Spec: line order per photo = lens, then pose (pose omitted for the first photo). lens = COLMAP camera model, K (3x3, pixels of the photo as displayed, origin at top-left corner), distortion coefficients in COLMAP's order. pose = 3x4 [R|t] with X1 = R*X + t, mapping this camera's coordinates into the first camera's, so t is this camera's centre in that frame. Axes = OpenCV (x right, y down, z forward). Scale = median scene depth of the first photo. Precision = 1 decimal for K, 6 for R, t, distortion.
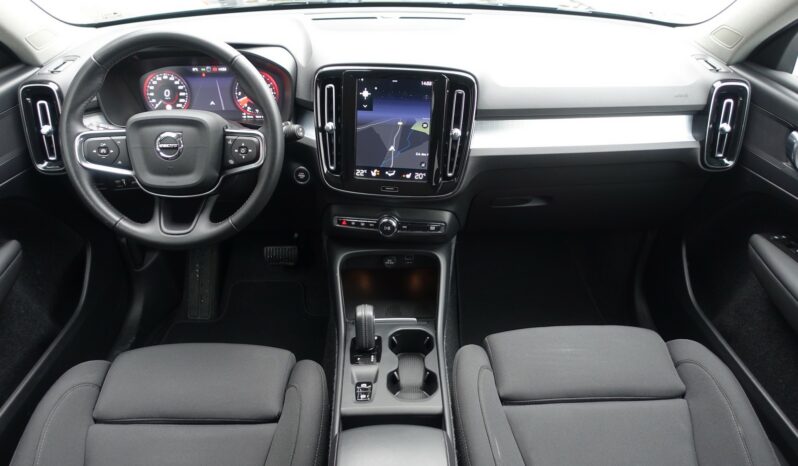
lens RADIAL K [[592.2, 0, 399.0], [0, 592.2, 233.0], [0, 0, 1]] dist [-0.002593, -0.001735]
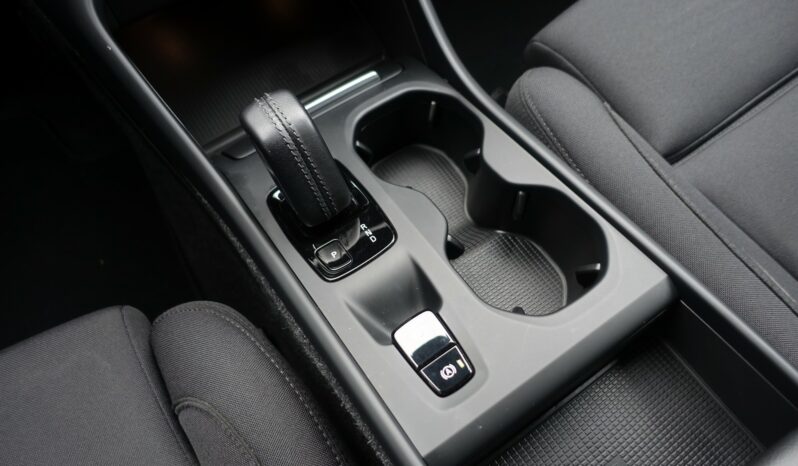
lens RADIAL K [[592.2, 0, 399.0], [0, 592.2, 233.0], [0, 0, 1]] dist [-0.002593, -0.001735]
pose [[0.842423, -0.491504, 0.220785, -0.101585], [0.341077, 0.803653, 0.487656, 0.050318], [-0.417120, -0.335508, 0.844657, 0.678649]]
